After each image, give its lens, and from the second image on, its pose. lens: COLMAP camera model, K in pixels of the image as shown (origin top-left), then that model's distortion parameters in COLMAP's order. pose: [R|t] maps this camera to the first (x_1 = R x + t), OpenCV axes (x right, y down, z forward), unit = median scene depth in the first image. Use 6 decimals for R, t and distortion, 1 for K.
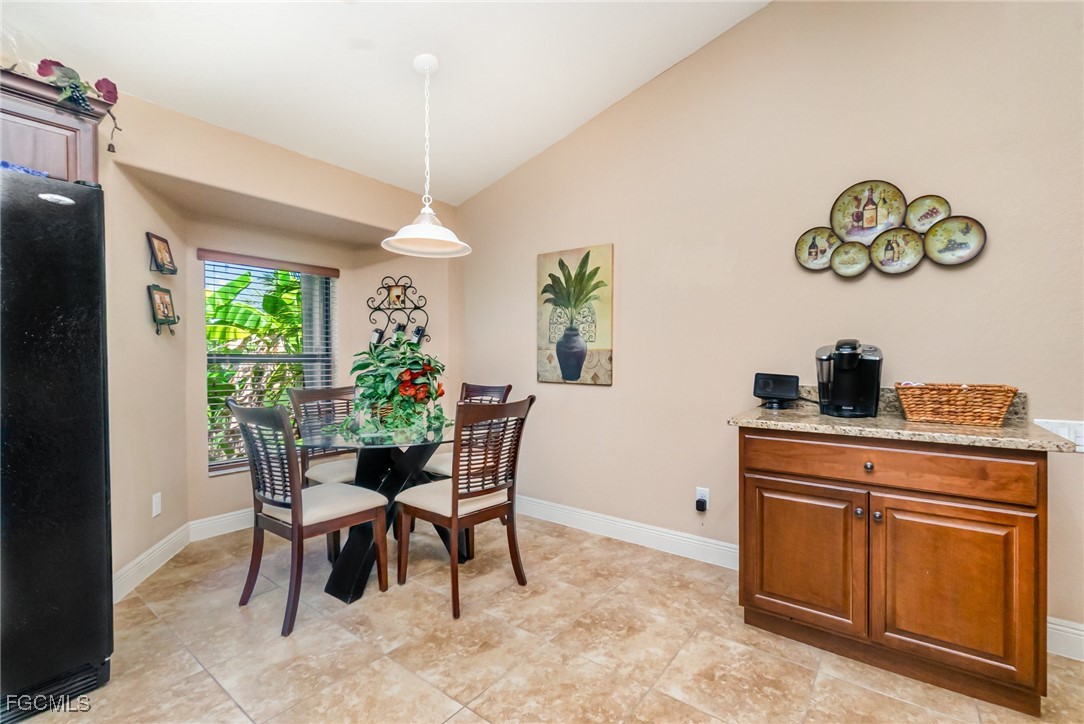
lens RADIAL K [[468.4, 0, 559.7], [0, 468.4, 362.3], [0, 0, 1]] dist [-0.008654, 0.000176]
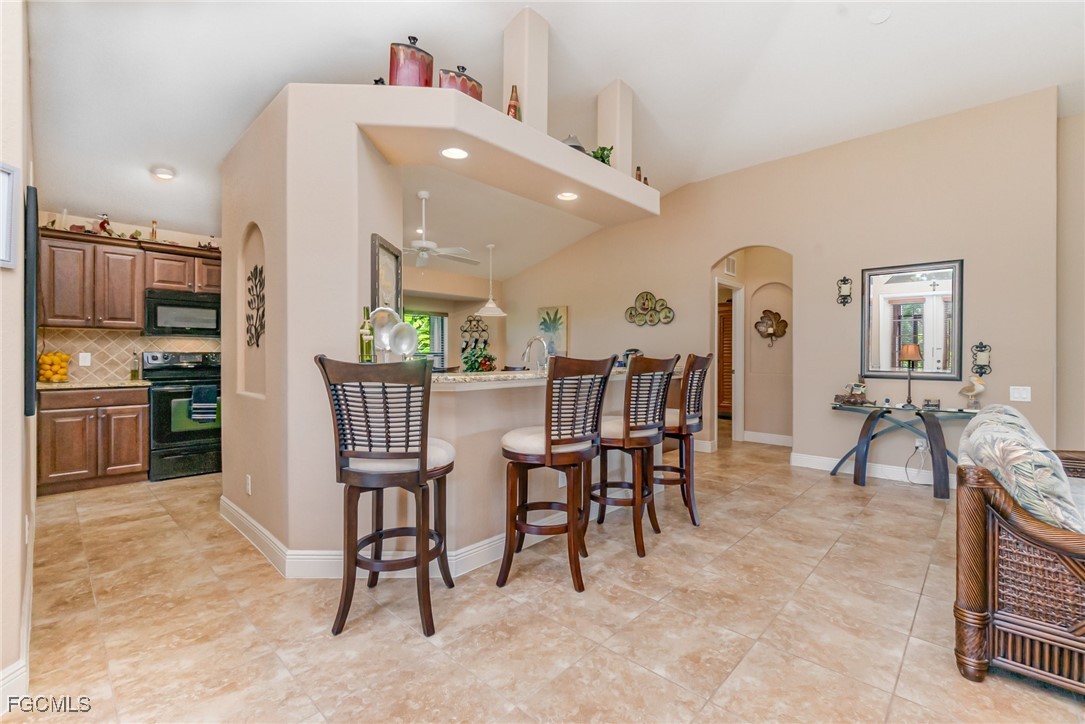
lens RADIAL K [[472.0, 0, 545.8], [0, 472.0, 356.6], [0, 0, 1]] dist [-0.004832, -0.000267]
pose [[0.991670, 0.004028, -0.128740, 0.284593], [-0.004905, 0.999967, -0.006501, 0.013747], [0.128709, 0.007078, 0.991657, -1.237137]]
